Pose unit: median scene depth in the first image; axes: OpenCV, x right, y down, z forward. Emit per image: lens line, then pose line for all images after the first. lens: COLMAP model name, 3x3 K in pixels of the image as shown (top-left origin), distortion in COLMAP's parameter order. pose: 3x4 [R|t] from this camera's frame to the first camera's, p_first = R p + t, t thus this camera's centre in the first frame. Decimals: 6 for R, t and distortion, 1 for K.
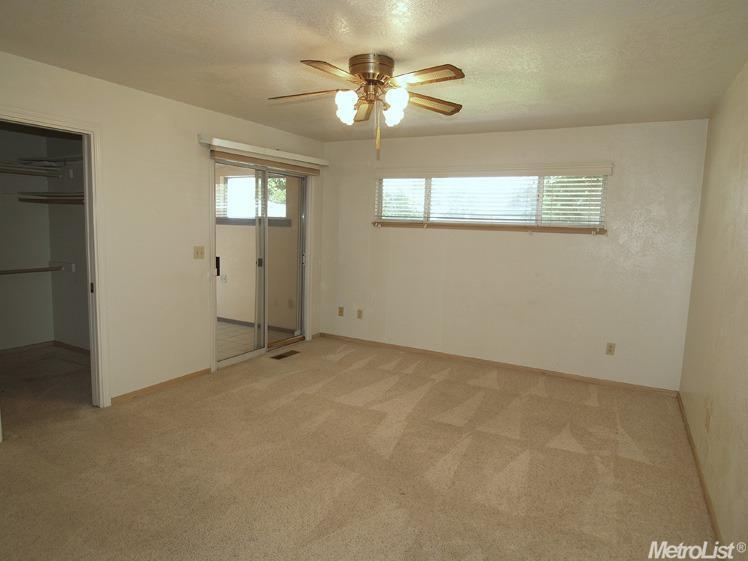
lens RADIAL K [[471.9, 0, 373.2], [0, 471.9, 280.9], [0, 0, 1]] dist [-0.029418, 0.000909]
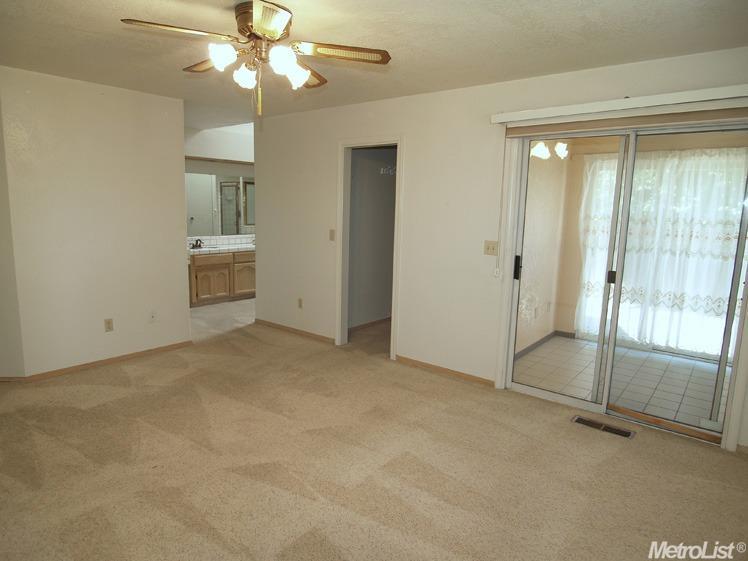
lens RADIAL K [[471.9, 0, 373.3], [0, 471.9, 280.1], [0, 0, 1]] dist [-0.029418, 0.000909]
pose [[-0.167503, 0.114084, -0.979249, 0.498207], [-0.150932, 0.978605, 0.139827, -0.083220], [0.974250, 0.171221, -0.146700, 0.835837]]
